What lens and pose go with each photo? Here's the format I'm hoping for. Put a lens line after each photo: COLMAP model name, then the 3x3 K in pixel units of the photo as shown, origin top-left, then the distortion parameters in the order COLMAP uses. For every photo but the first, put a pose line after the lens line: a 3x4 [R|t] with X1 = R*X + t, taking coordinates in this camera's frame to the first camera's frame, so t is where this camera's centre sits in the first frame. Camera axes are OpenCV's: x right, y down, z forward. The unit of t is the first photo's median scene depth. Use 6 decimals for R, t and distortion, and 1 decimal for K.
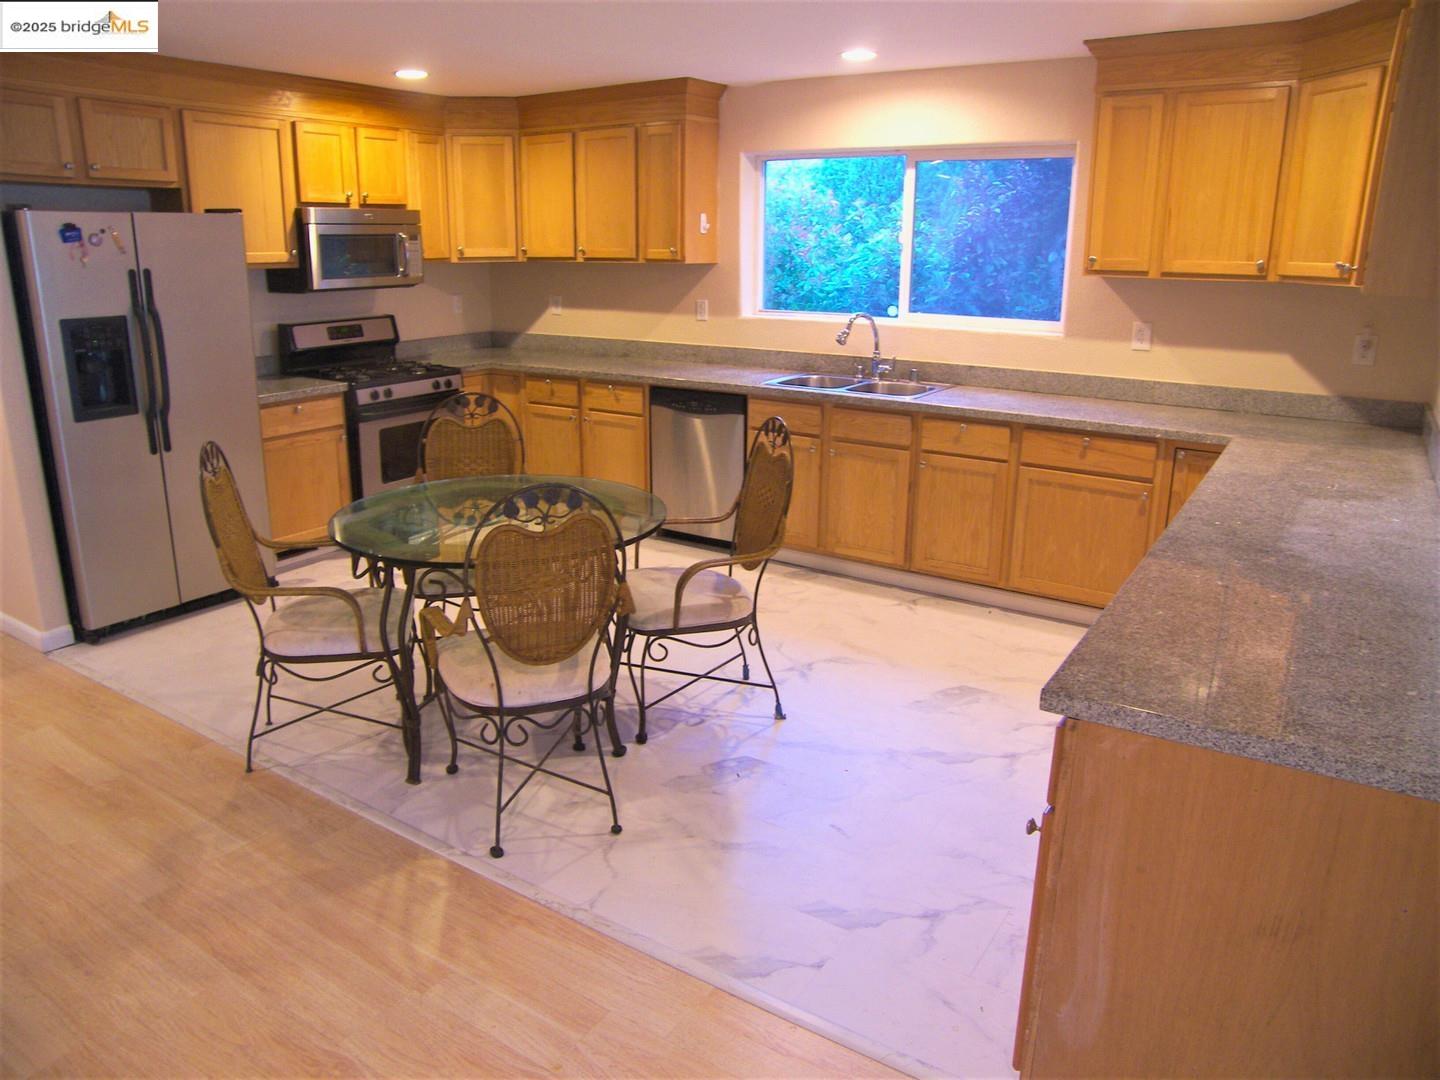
lens RADIAL K [[1020.1, 0, 708.7], [0, 1020.1, 537.0], [0, 0, 1]] dist [-0.146146, 0.110656]
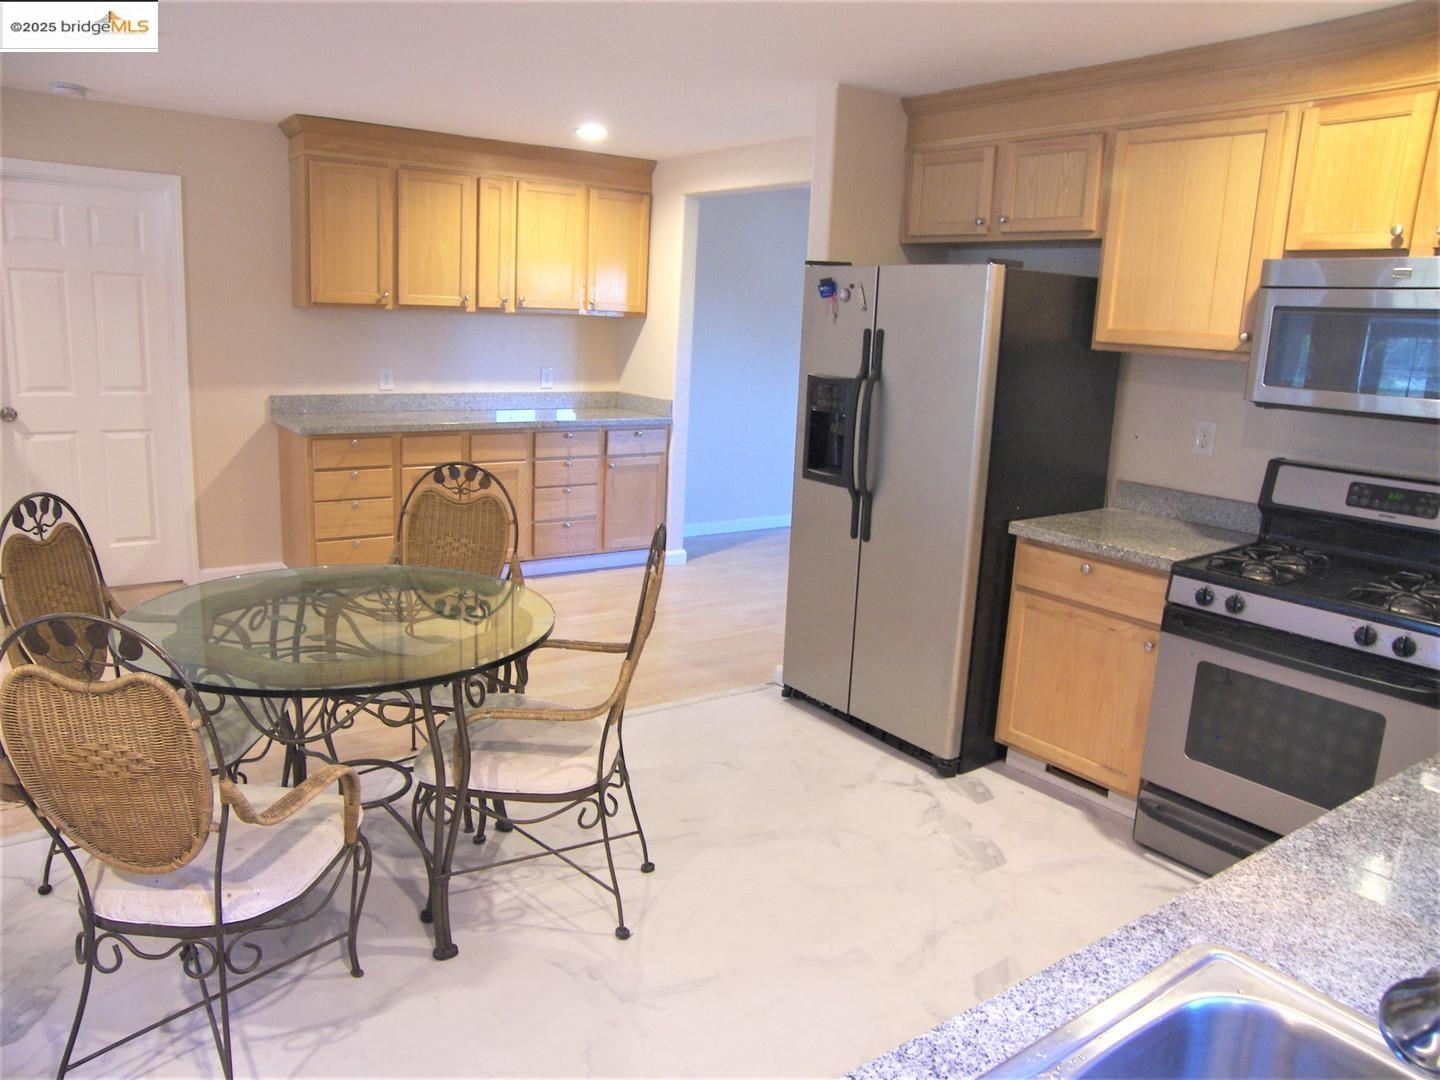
lens RADIAL K [[1020.1, 0, 708.7], [0, 1020.1, 537.0], [0, 0, 1]] dist [-0.146146, 0.110656]
pose [[-0.352515, 0.173939, -0.919499, 0.283898], [-0.306872, 0.906756, 0.289176, -0.279565], [0.884061, 0.384107, -0.266268, 1.027705]]
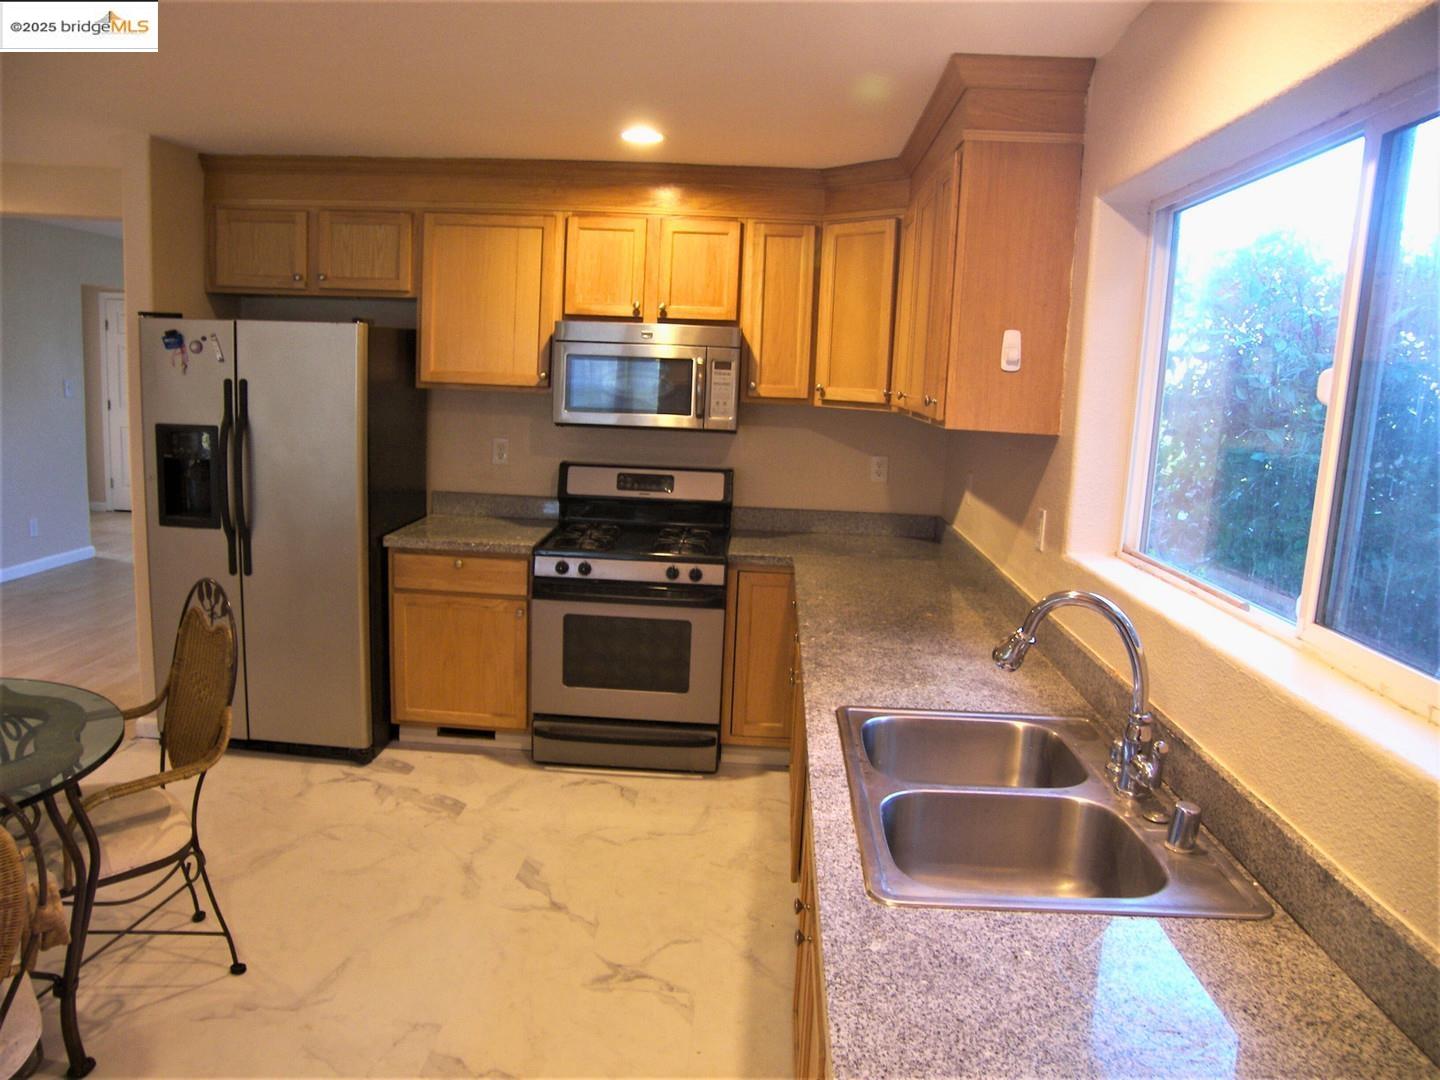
lens RADIAL K [[1020.1, 0, 708.7], [0, 1020.1, 537.0], [0, 0, 1]] dist [-0.146146, 0.110656]
pose [[0.503605, 0.155643, -0.849798, 0.412918], [-0.281422, 0.959542, 0.008967, -0.230644], [0.816813, 0.234636, 0.527032, 0.789380]]
